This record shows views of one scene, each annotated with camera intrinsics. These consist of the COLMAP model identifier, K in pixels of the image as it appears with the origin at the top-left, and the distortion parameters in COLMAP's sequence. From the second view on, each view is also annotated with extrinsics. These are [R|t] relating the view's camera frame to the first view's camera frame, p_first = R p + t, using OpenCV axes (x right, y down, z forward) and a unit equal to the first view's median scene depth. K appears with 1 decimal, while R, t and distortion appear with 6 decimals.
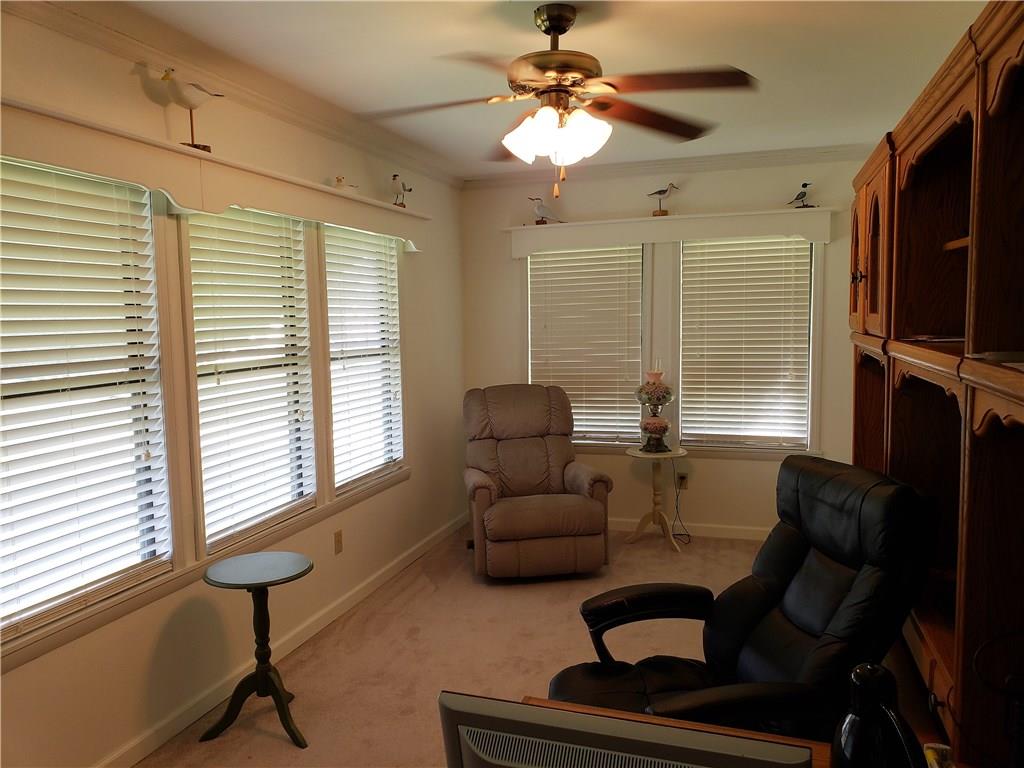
lens RADIAL K [[806.2, 0, 510.9], [0, 806.2, 384.6], [0, 0, 1]] dist [0.027787, -0.012598]
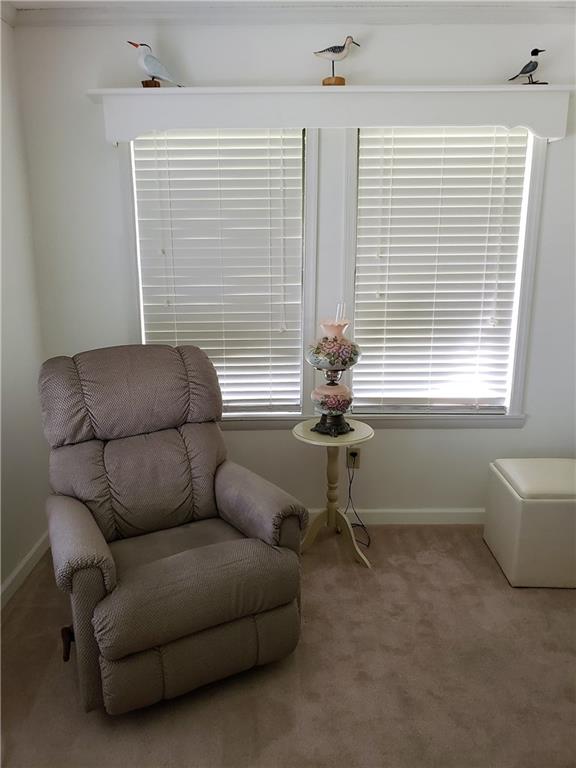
lens RADIAL K [[604.7, 0, 290.0], [0, 604.7, 384.5], [0, 0, 1]] dist [0.027787, -0.012598]
pose [[0.950289, -0.056379, 0.306224, -0.019681], [0.010726, 0.988815, 0.148764, -0.039144], [-0.311186, -0.138084, 0.940264, 0.502810]]
